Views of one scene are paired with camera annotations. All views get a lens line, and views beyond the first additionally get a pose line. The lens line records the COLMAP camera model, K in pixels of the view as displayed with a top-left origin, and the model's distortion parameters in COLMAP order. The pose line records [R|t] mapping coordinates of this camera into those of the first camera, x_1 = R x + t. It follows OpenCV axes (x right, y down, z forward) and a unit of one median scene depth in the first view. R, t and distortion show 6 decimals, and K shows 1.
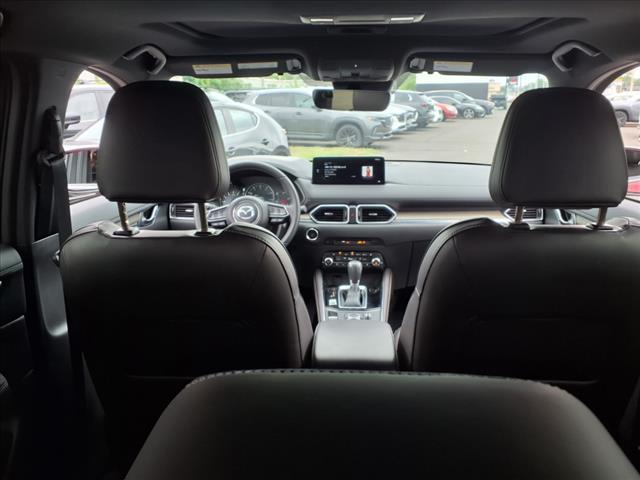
lens RADIAL K [[543.2, 0, 320.0], [0, 543.2, 240.0], [0, 0, 1]] dist [0.015203, -0.003530]
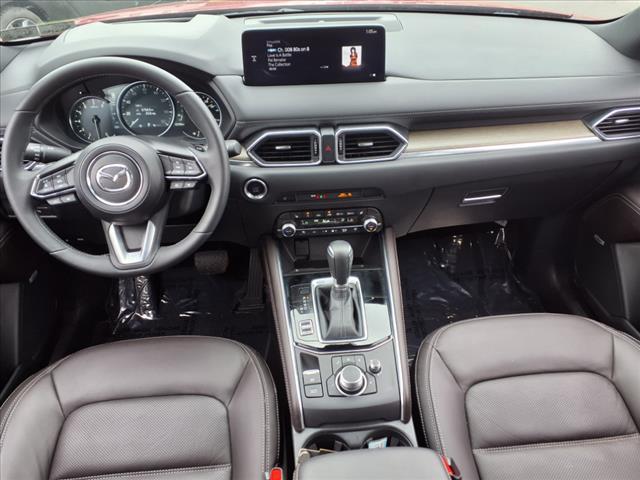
lens RADIAL K [[479.5, 0, 320.0], [0, 479.5, 240.0], [0, 0, 1]] dist [0.000418, -0.001738]
pose [[0.989488, -0.093041, 0.110713, -0.008391], [0.040781, 0.914012, 0.403632, -0.153787], [-0.138747, -0.394874, 0.908198, 0.537523]]
